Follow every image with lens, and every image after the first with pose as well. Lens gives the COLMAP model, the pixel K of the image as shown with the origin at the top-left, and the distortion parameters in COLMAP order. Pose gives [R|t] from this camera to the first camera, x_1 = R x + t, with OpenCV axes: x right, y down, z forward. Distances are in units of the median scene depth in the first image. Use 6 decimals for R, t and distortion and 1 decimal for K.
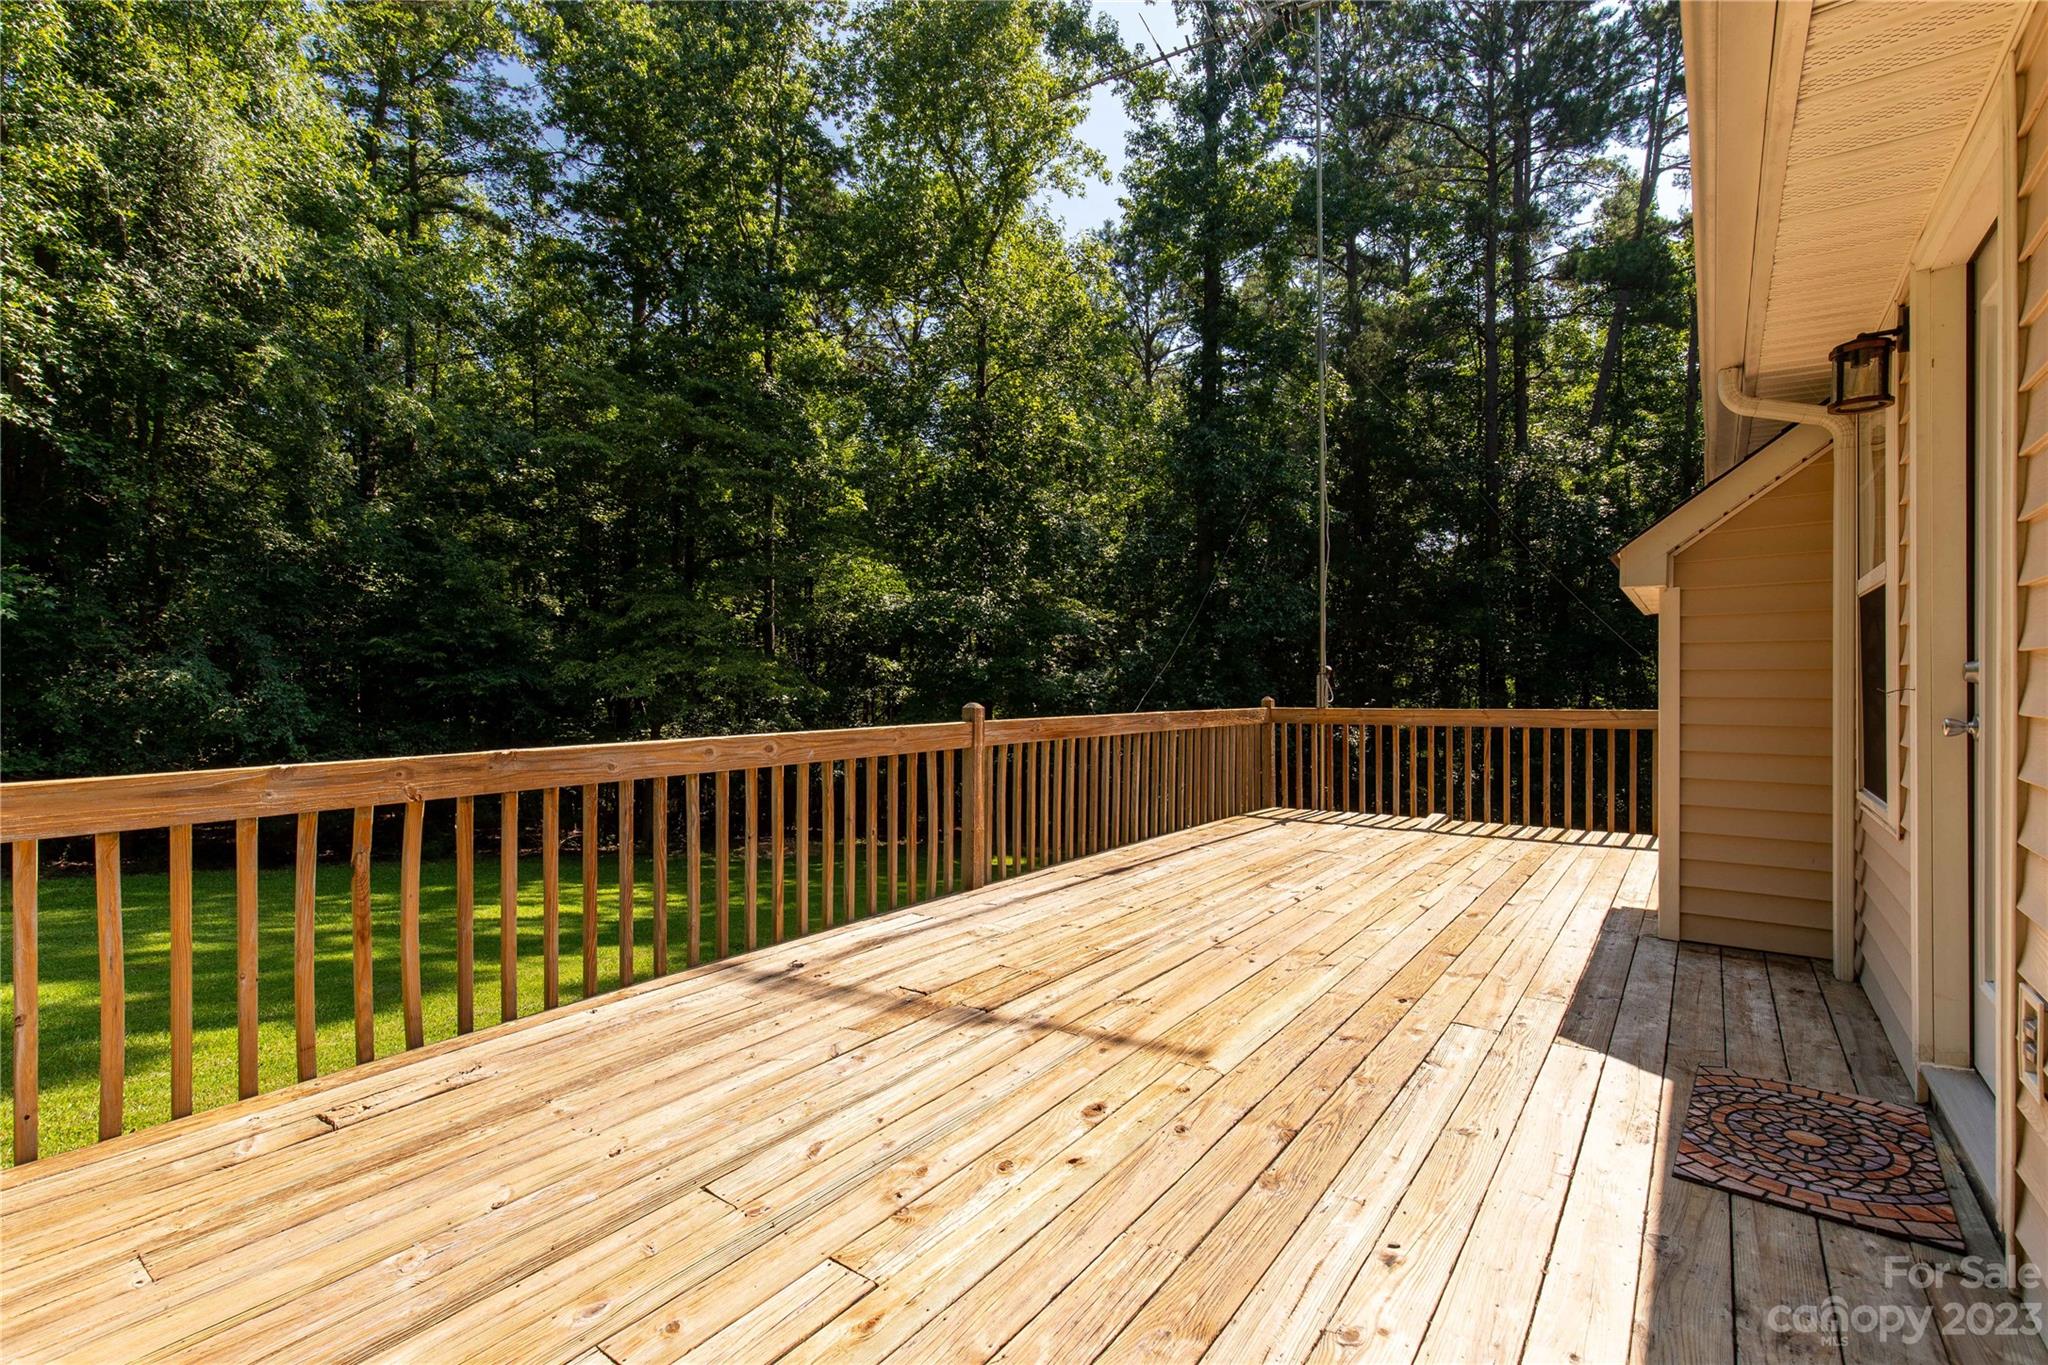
lens RADIAL K [[929.1, 0, 1031.1], [0, 929.1, 687.9], [0, 0, 1]] dist [0.000439, 0.000185]
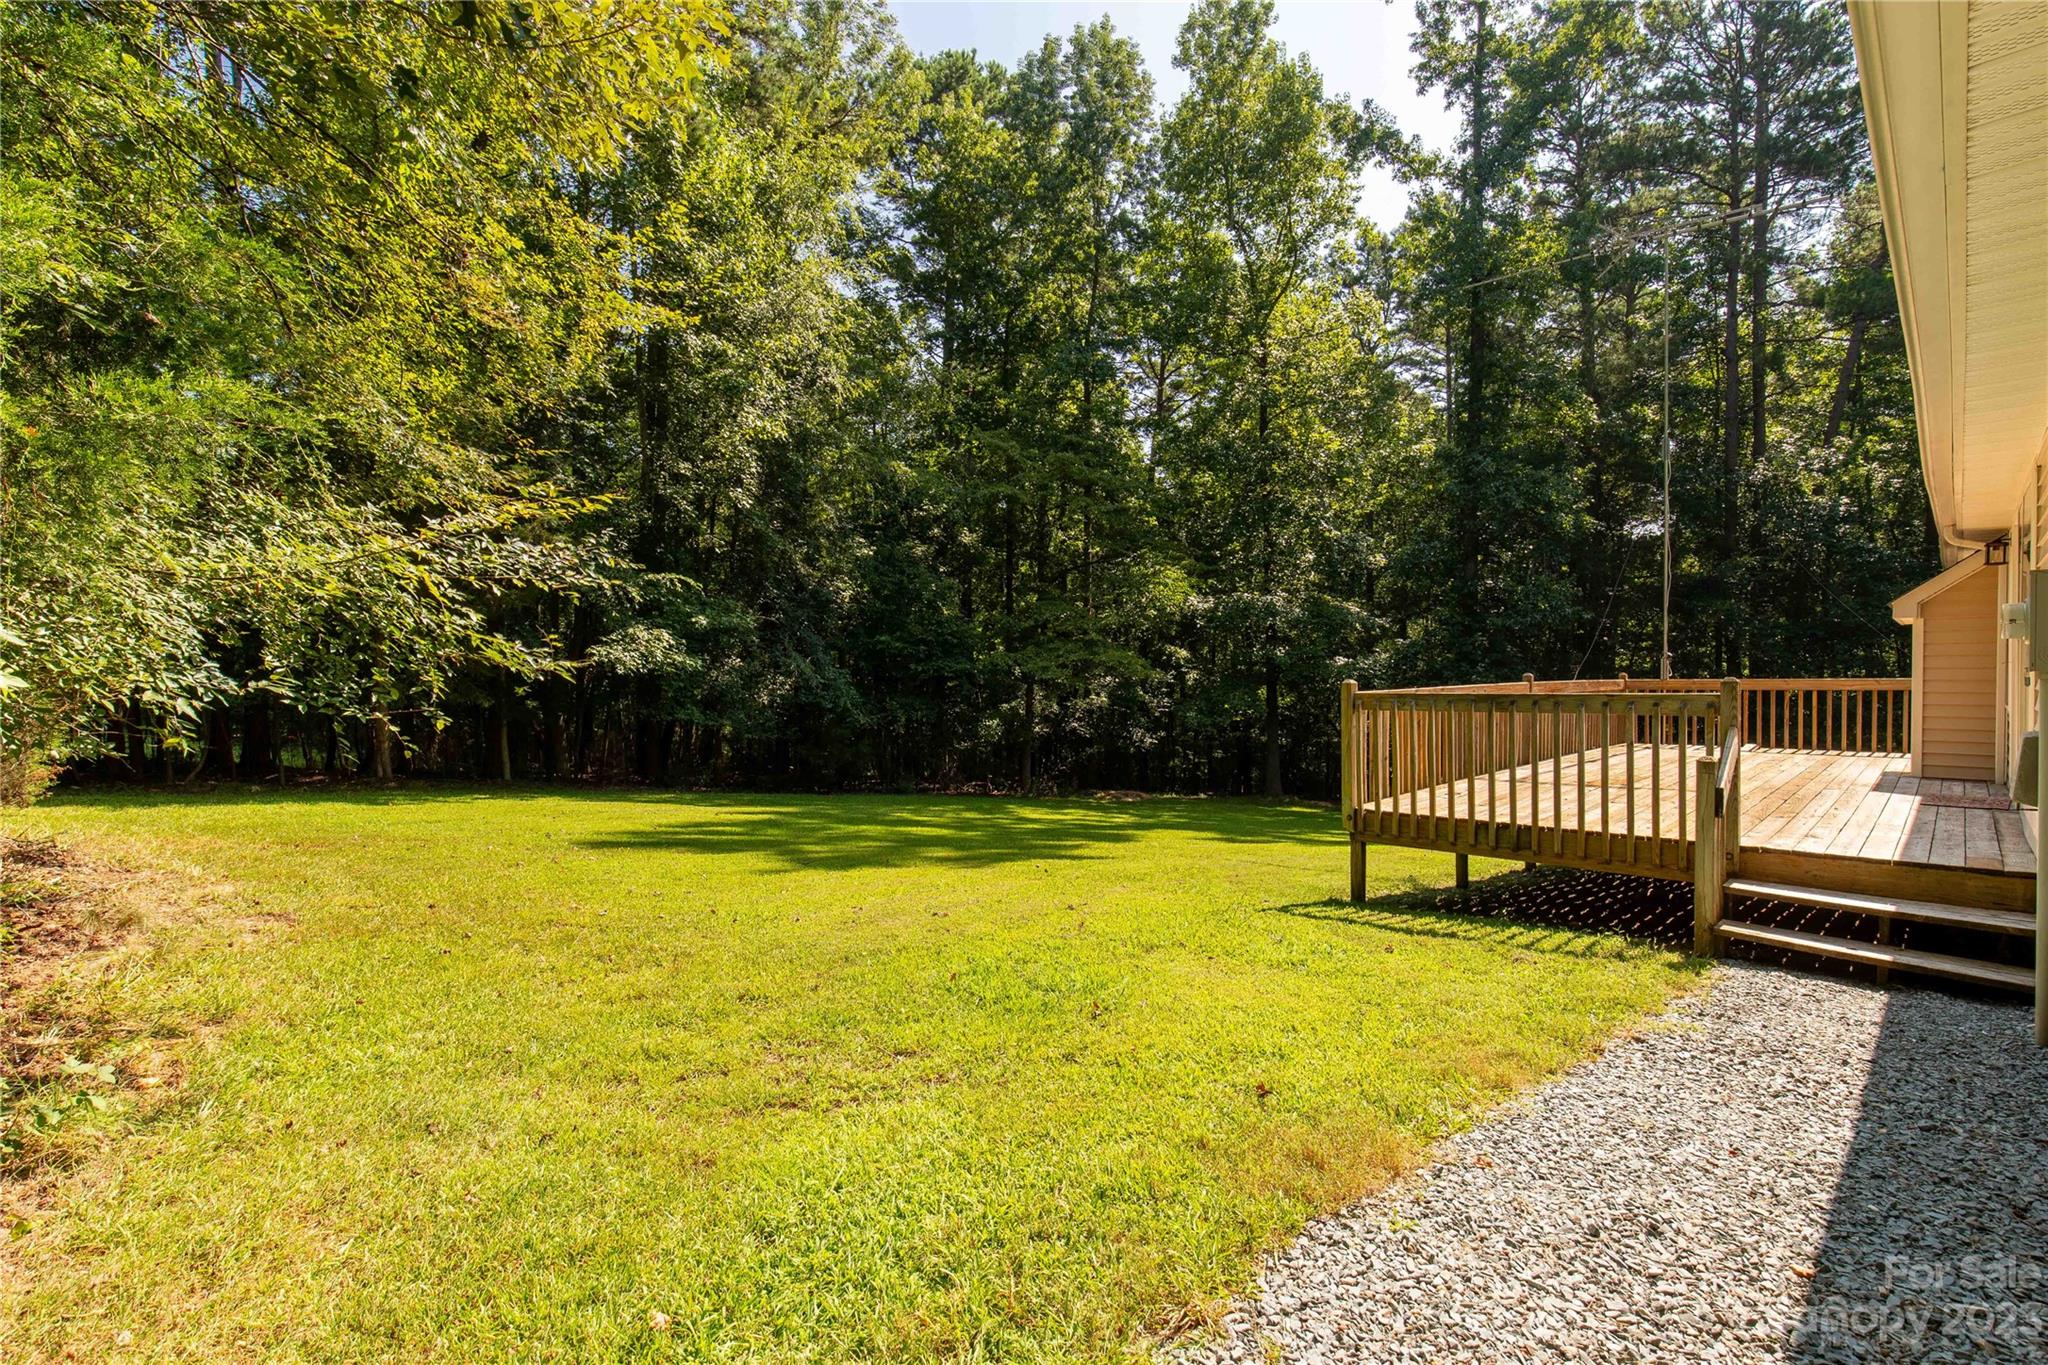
lens RADIAL K [[929.1, 0, 1031.1], [0, 929.1, 687.9], [0, 0, 1]] dist [0.000439, 0.000185]
pose [[0.988268, -0.002092, -0.152714, -0.185654], [0.004377, 0.999883, 0.014629, 0.002698], [0.152665, -0.015125, 0.988162, -0.263627]]
